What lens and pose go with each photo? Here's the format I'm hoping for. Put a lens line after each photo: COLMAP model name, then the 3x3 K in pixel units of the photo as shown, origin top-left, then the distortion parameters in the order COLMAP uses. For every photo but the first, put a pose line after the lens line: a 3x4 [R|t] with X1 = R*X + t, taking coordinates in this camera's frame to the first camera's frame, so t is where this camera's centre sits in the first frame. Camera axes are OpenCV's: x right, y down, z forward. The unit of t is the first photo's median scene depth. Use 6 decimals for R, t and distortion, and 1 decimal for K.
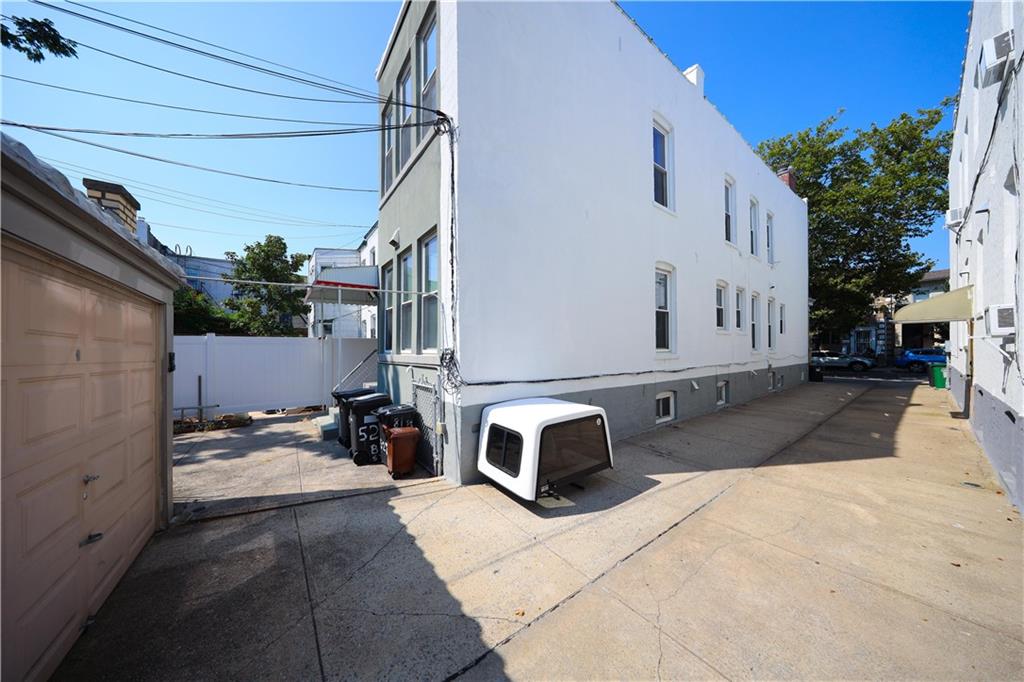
lens RADIAL K [[304.6, 0, 509.9], [0, 304.6, 349.6], [0, 0, 1]] dist [-0.002172, -0.000019]
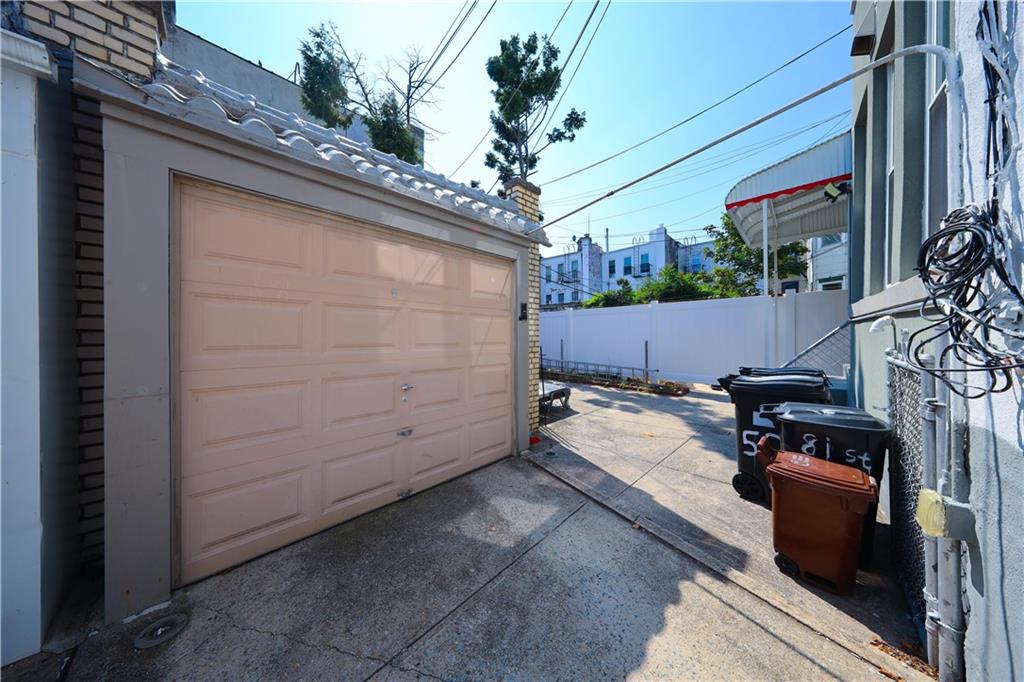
lens RADIAL K [[304.6, 0, 510.2], [0, 304.6, 335.6], [0, 0, 1]] dist [-0.002172, -0.000019]
pose [[0.132467, 0.006359, -0.991167, -0.000983], [0.007582, 0.999944, 0.007429, 0.076996], [0.991158, -0.008500, 0.132411, 0.507376]]
